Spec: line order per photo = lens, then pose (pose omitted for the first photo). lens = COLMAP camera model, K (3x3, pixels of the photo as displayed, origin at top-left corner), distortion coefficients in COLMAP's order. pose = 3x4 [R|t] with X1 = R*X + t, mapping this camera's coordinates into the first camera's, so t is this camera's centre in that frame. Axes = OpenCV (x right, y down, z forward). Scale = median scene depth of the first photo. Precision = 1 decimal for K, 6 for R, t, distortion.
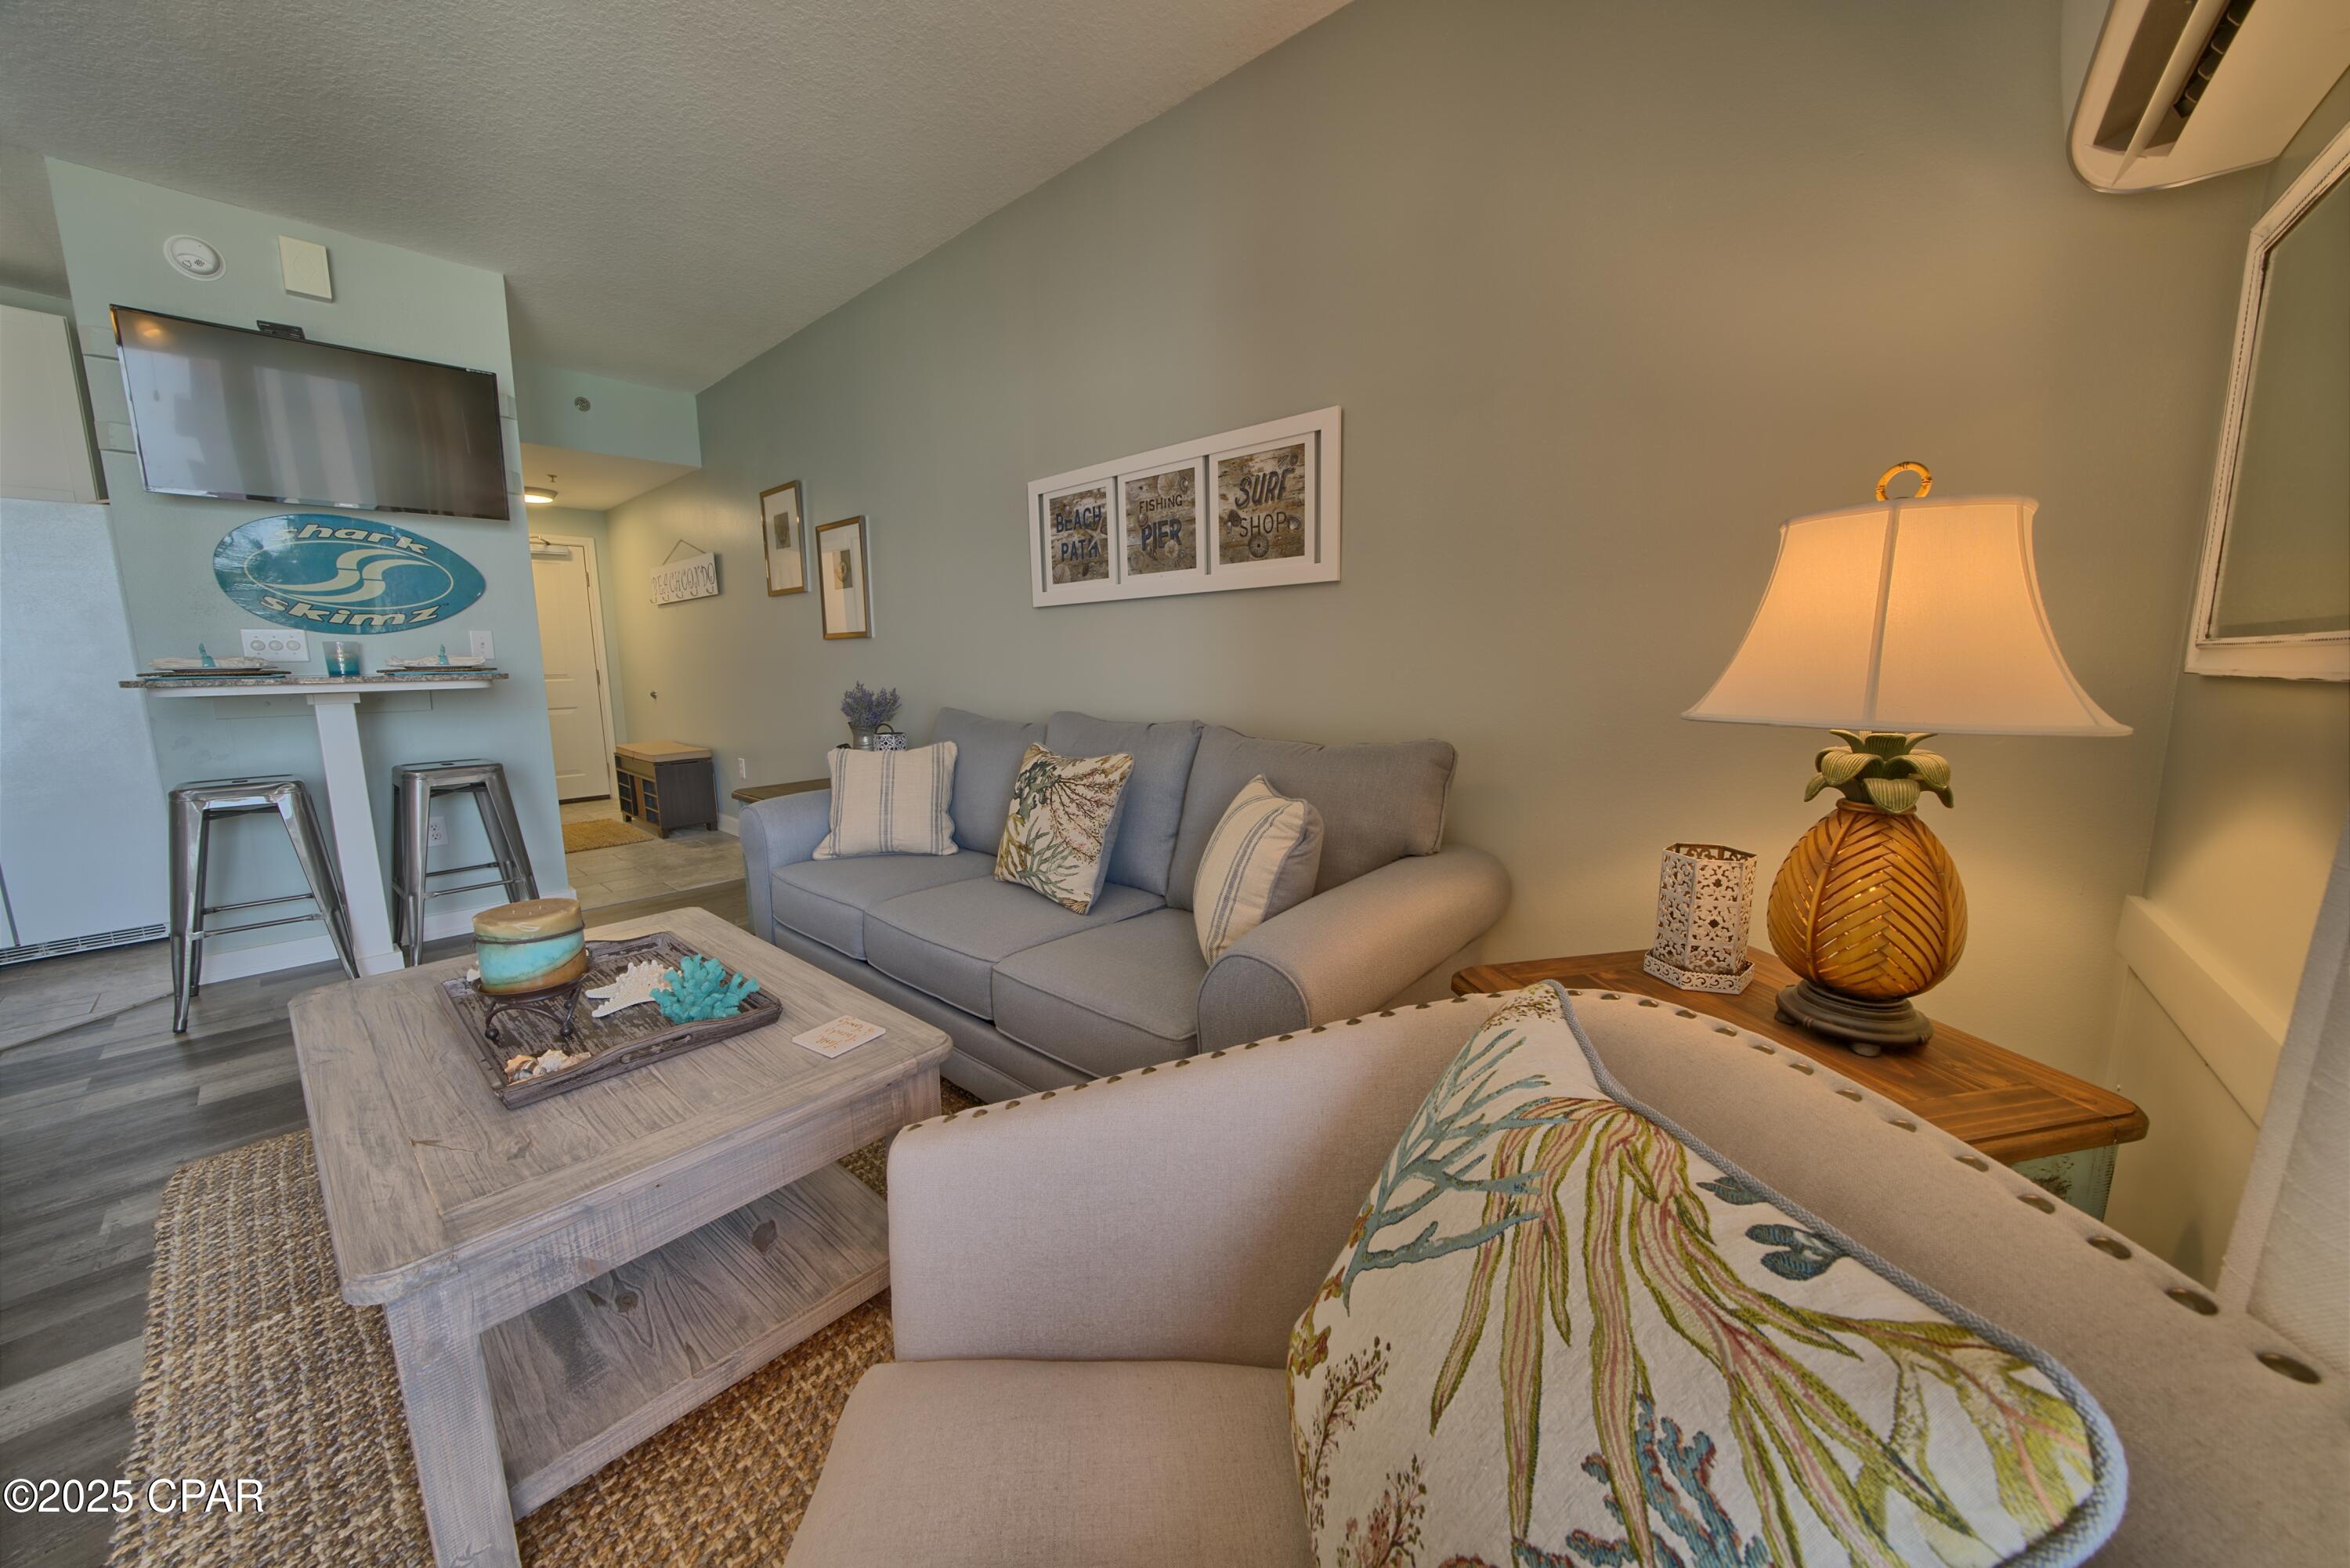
lens RADIAL K [[808.0, 0, 1172.6], [0, 808.0, 784.5], [0, 0, 1]] dist [-0.021765, 0.000138]
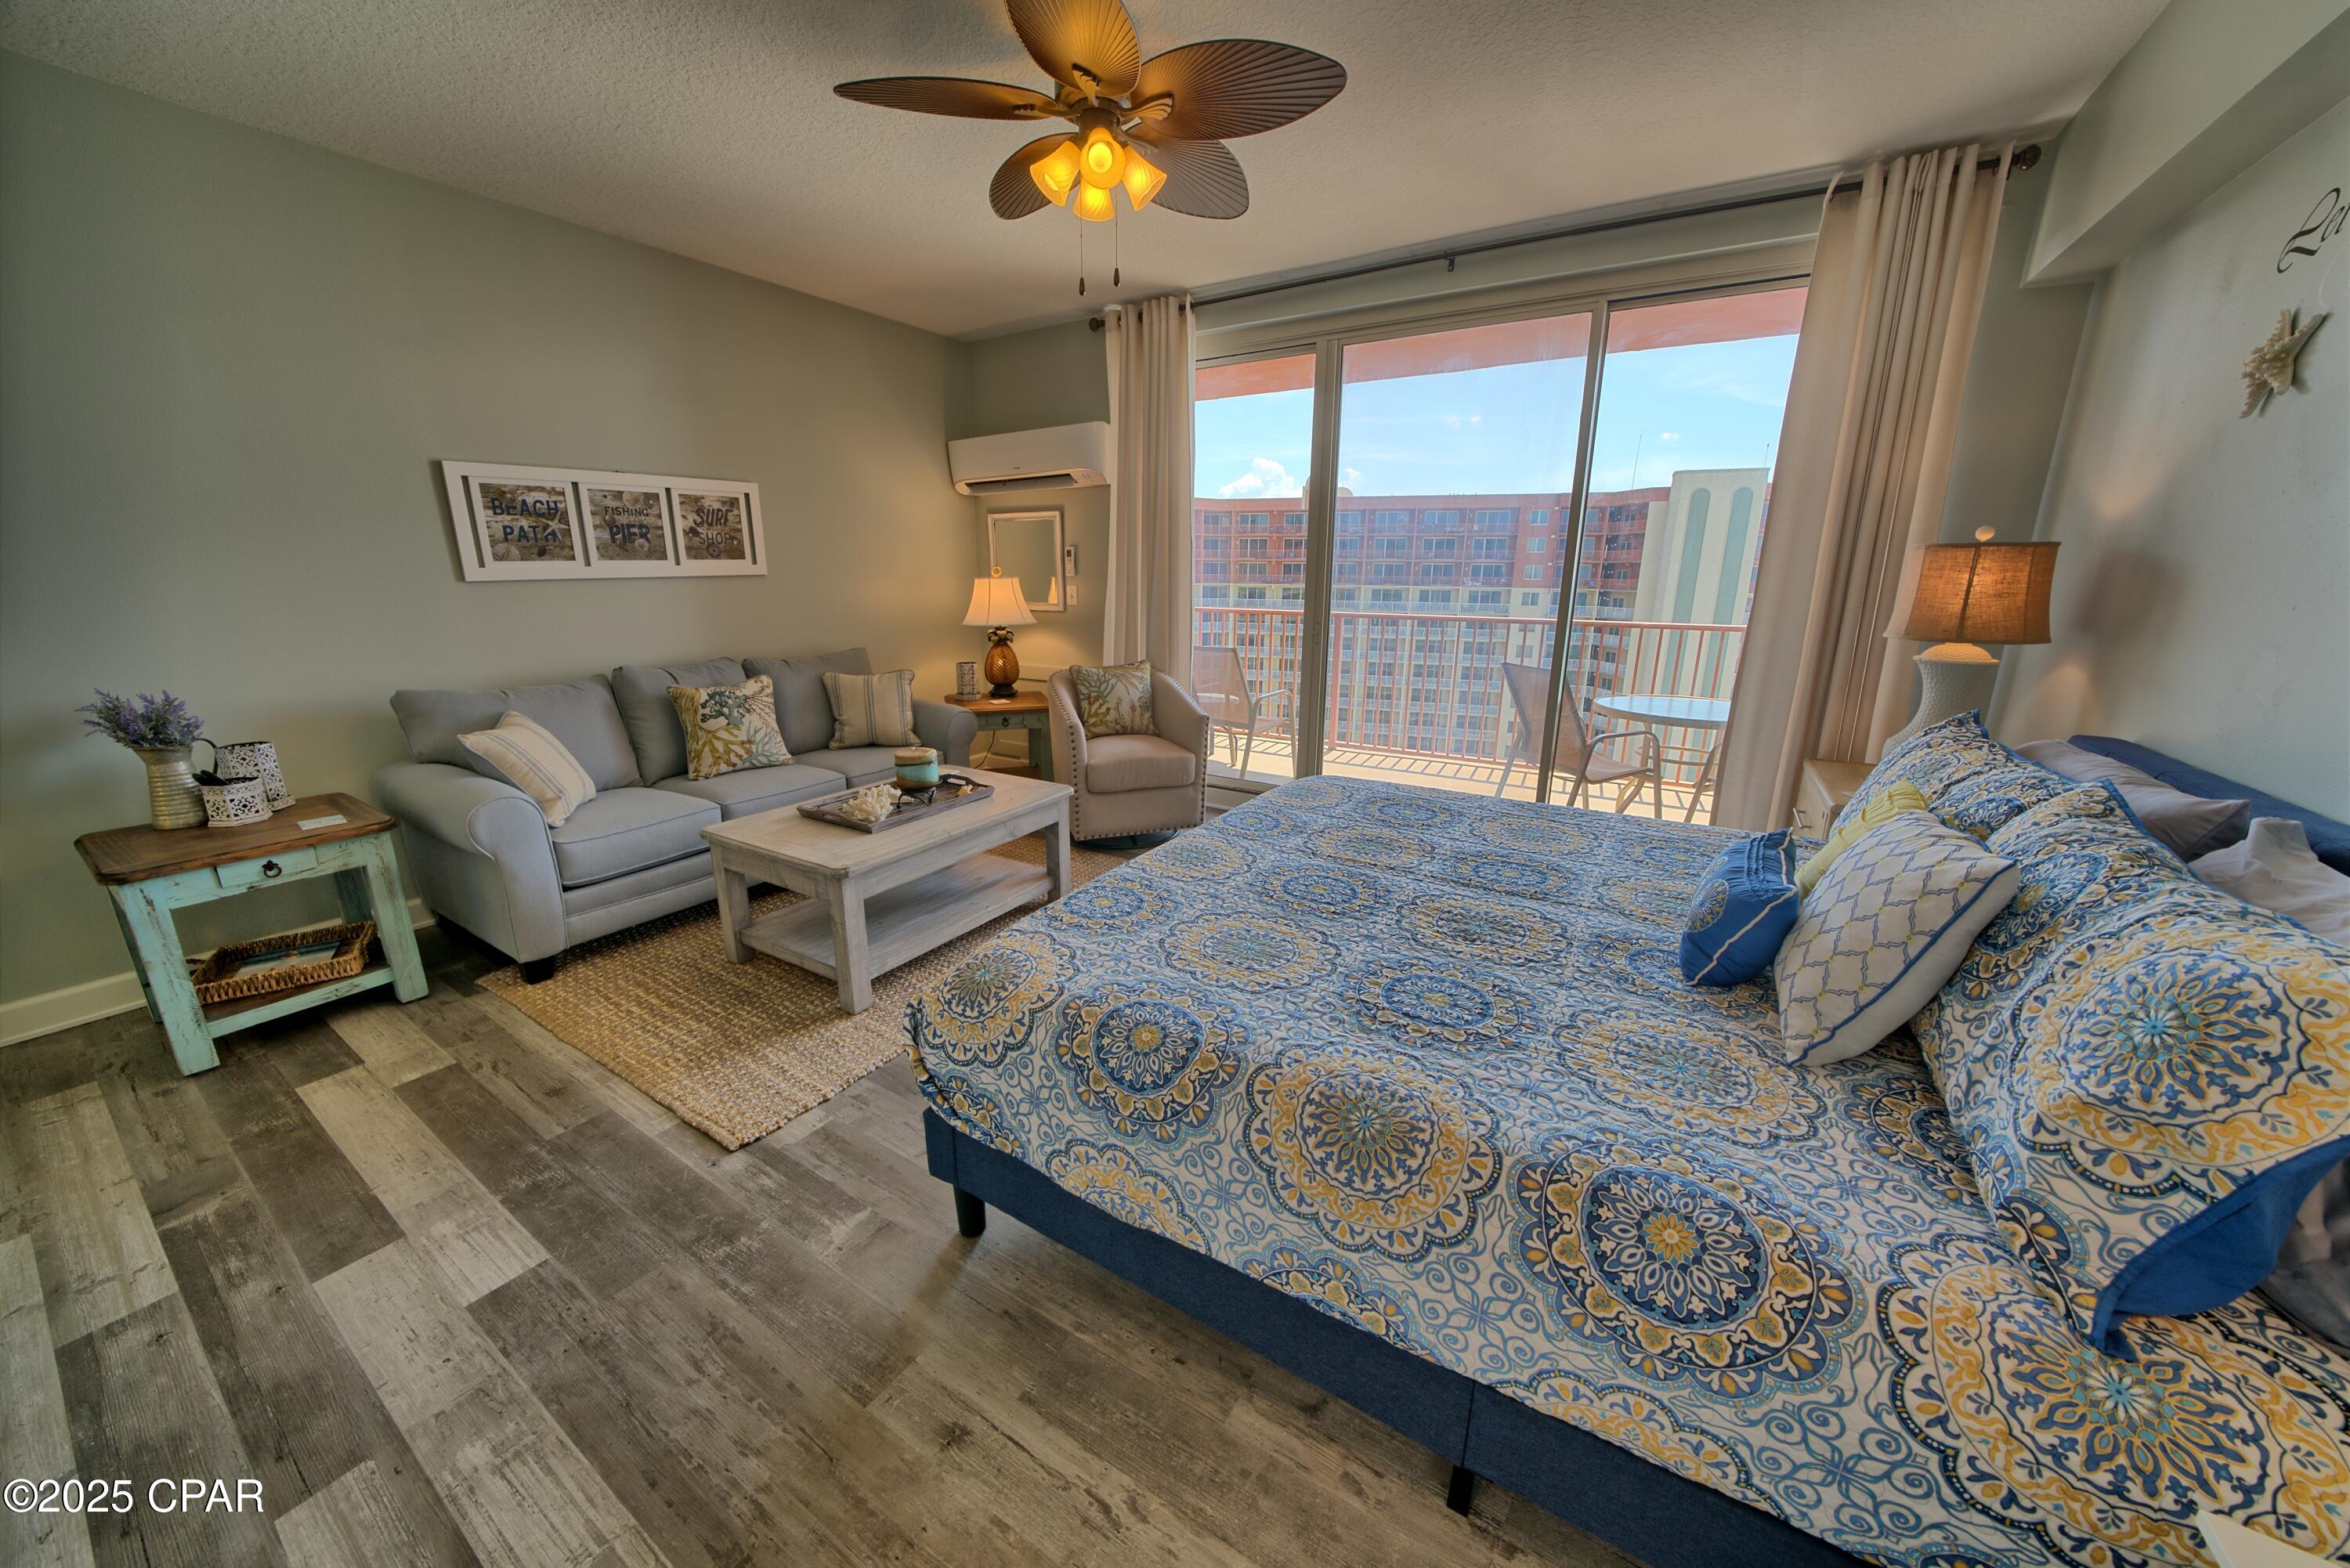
lens RADIAL K [[809.6, 0, 1169.5], [0, 809.6, 782.0], [0, 0, 1]] dist [-0.025965, 0.002313]
pose [[-0.161189, -0.245790, 0.955827, -1.647004], [0.150336, 0.951074, 0.269921, -0.134513], [-0.975406, 0.187204, -0.116351, 0.329485]]
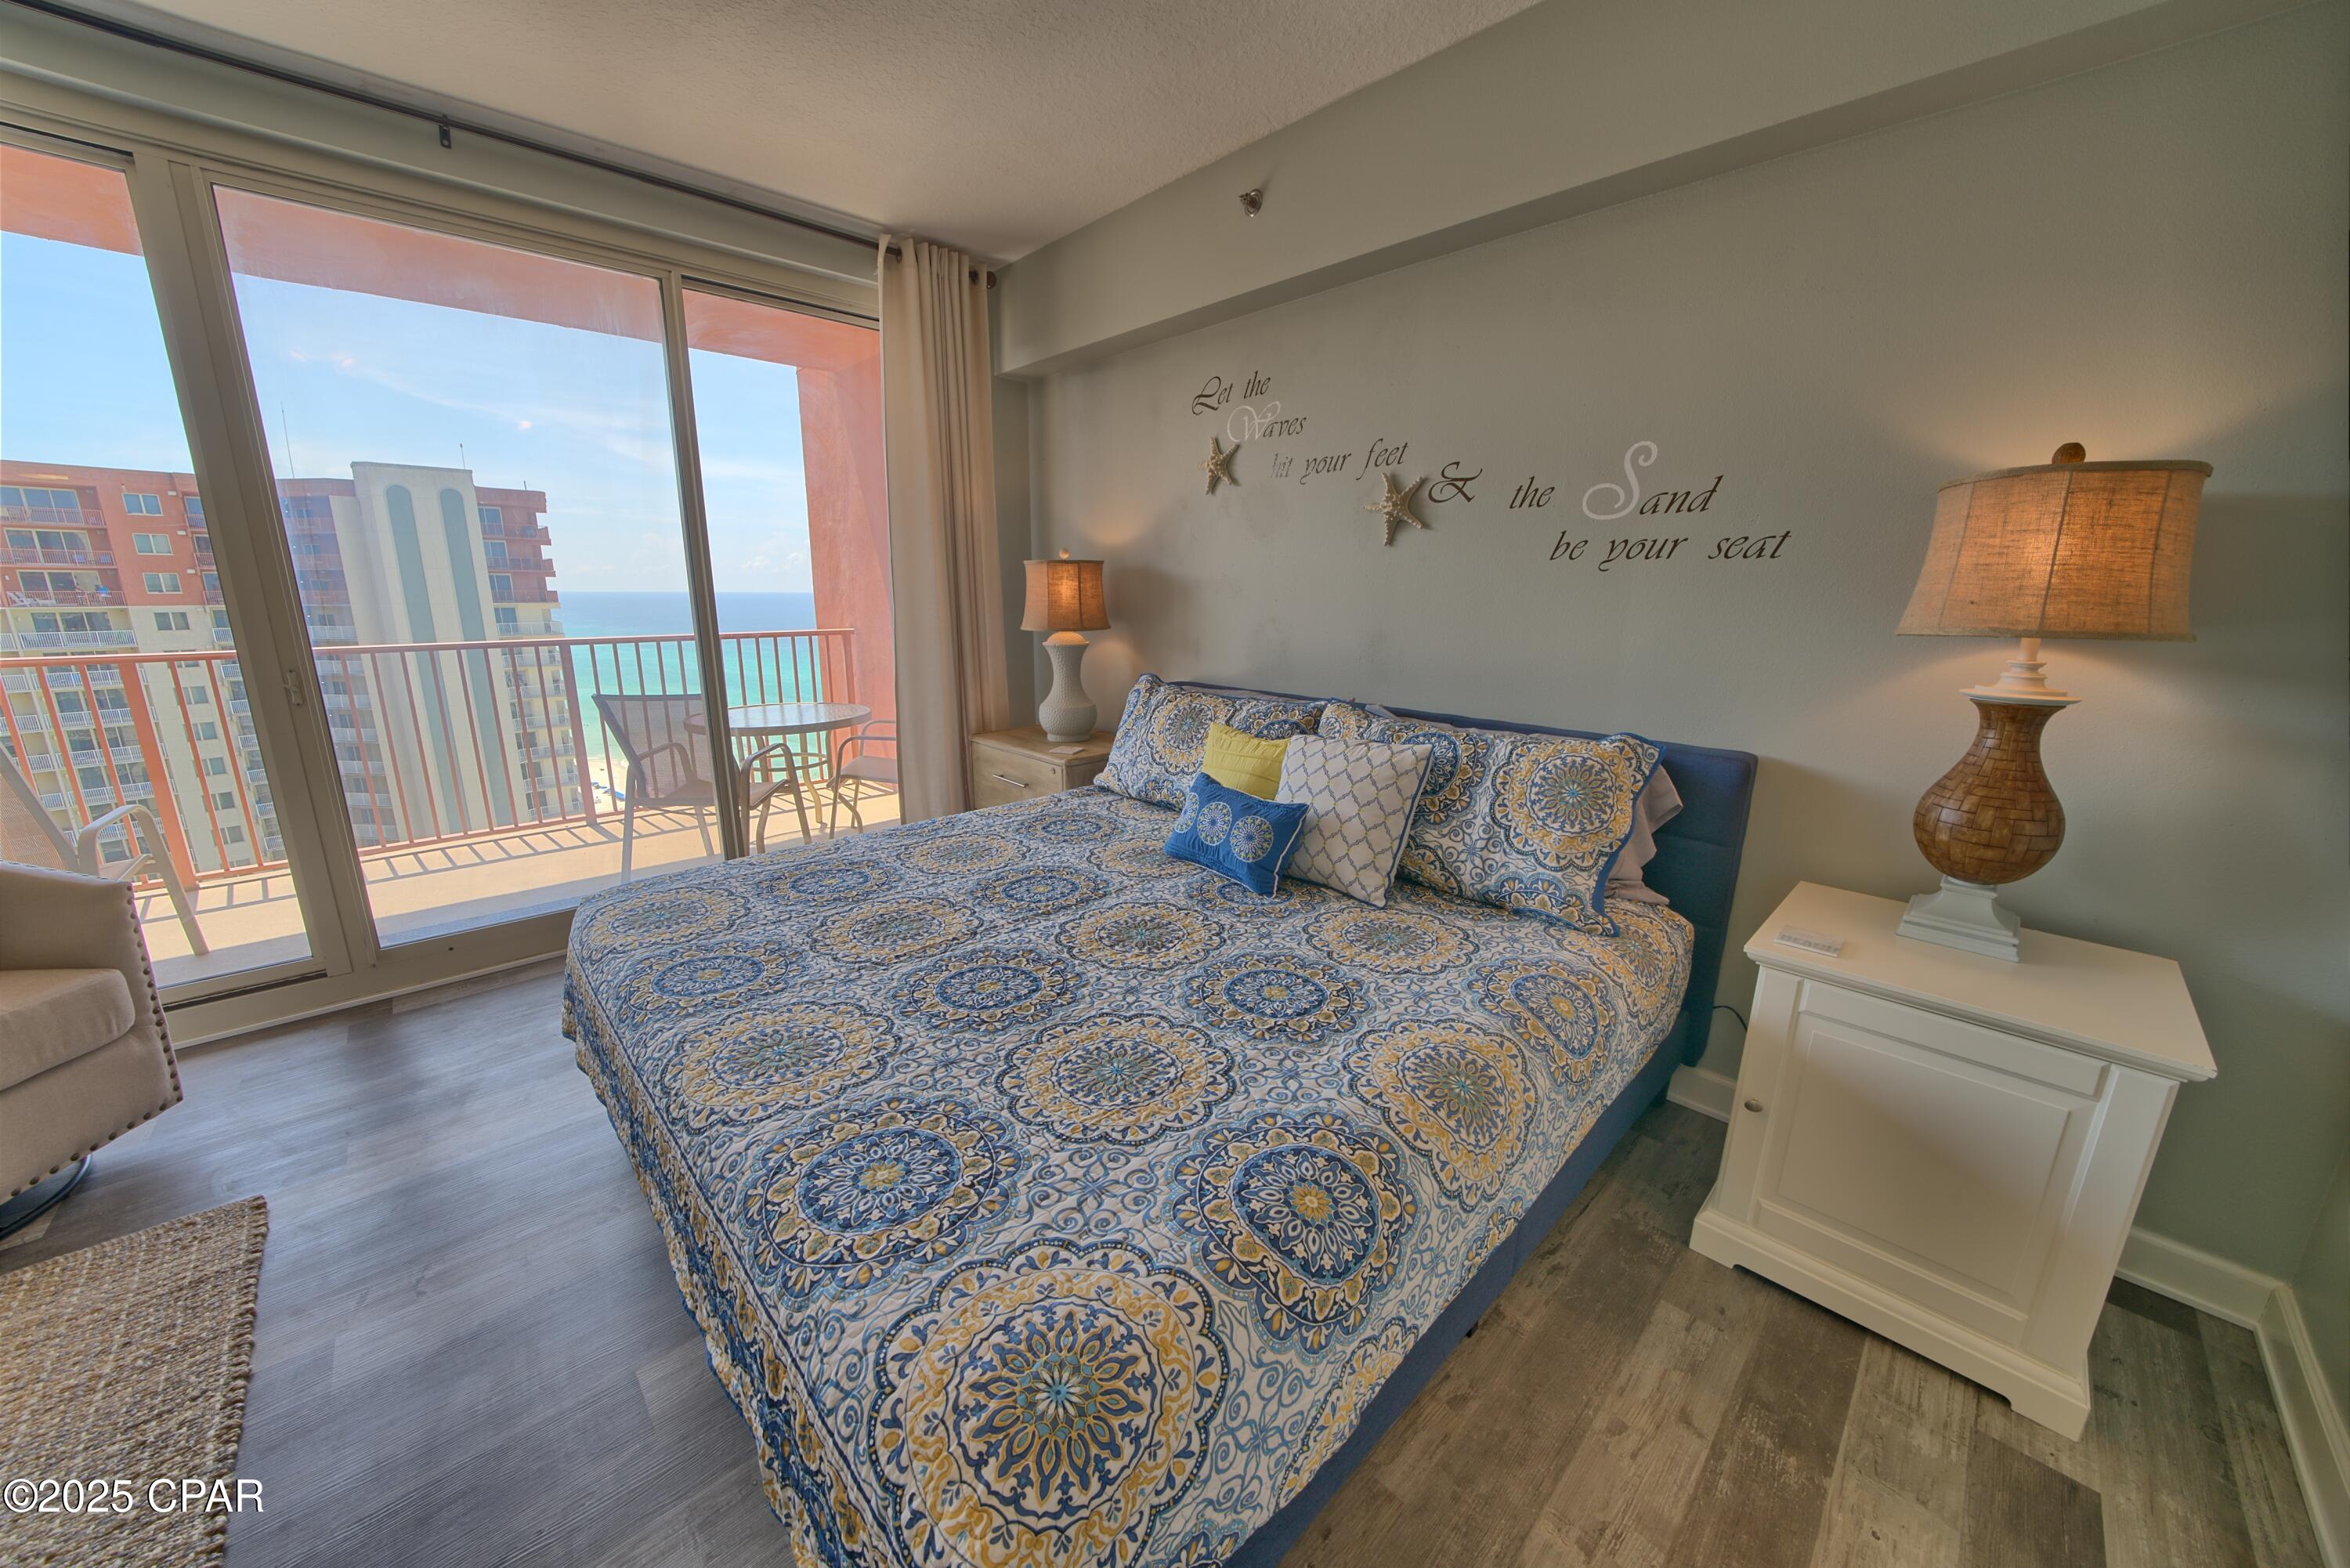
lens RADIAL K [[810.9, 0, 1169.6], [0, 810.9, 782.1], [0, 0, 1]] dist [-0.026093, 0.002771]
pose [[-0.996105, -0.025705, 0.084350, -1.137857], [0.008337, 0.924831, 0.380288, -0.177456], [-0.087785, 0.379510, -0.921014, 0.606271]]
